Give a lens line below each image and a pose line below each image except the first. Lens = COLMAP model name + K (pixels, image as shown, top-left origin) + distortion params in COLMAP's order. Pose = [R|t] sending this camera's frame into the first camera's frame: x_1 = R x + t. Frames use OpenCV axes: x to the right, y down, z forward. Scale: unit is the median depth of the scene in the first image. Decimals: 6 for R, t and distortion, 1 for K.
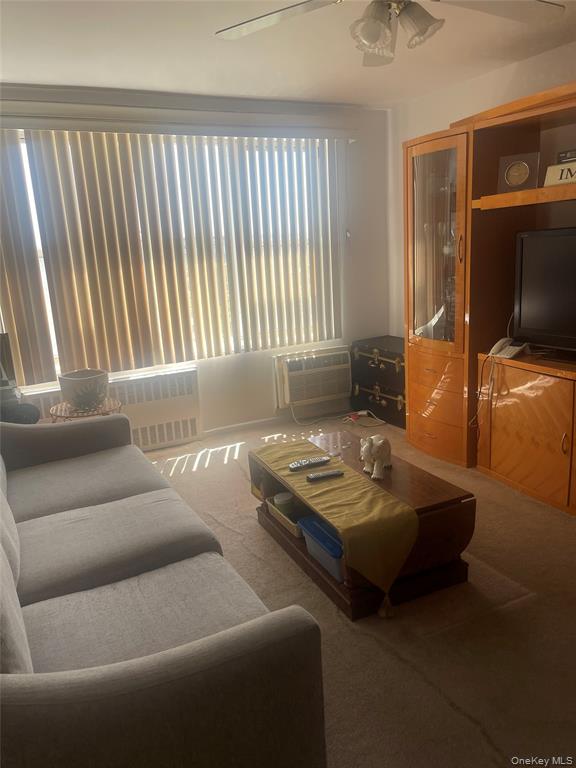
lens RADIAL K [[567.1, 0, 283.7], [0, 567.1, 387.3], [0, 0, 1]] dist [0.045760, -0.040976]
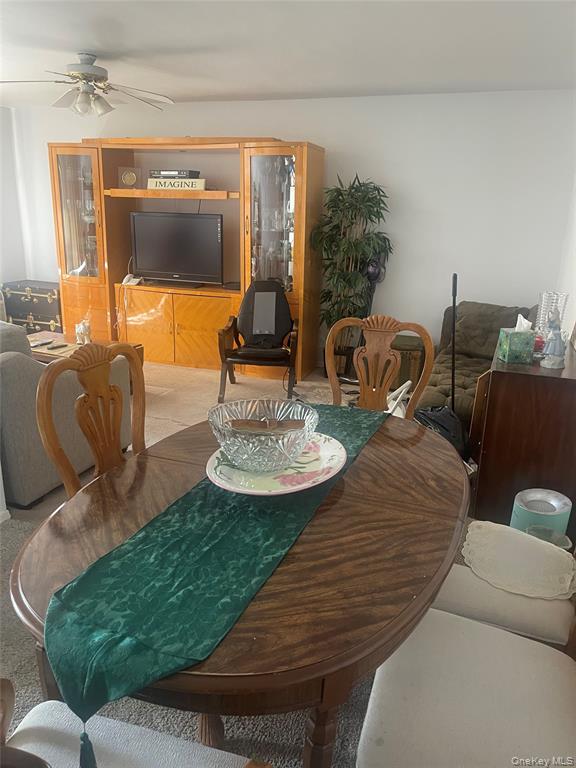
lens RADIAL K [[567.1, 0, 288.9], [0, 567.1, 385.9], [0, 0, 1]] dist [0.045760, -0.040976]
pose [[0.712746, -0.113105, 0.692243, -0.492687], [0.089707, 0.993508, 0.069965, 0.170086], [-0.695663, 0.012232, 0.718265, -0.556448]]
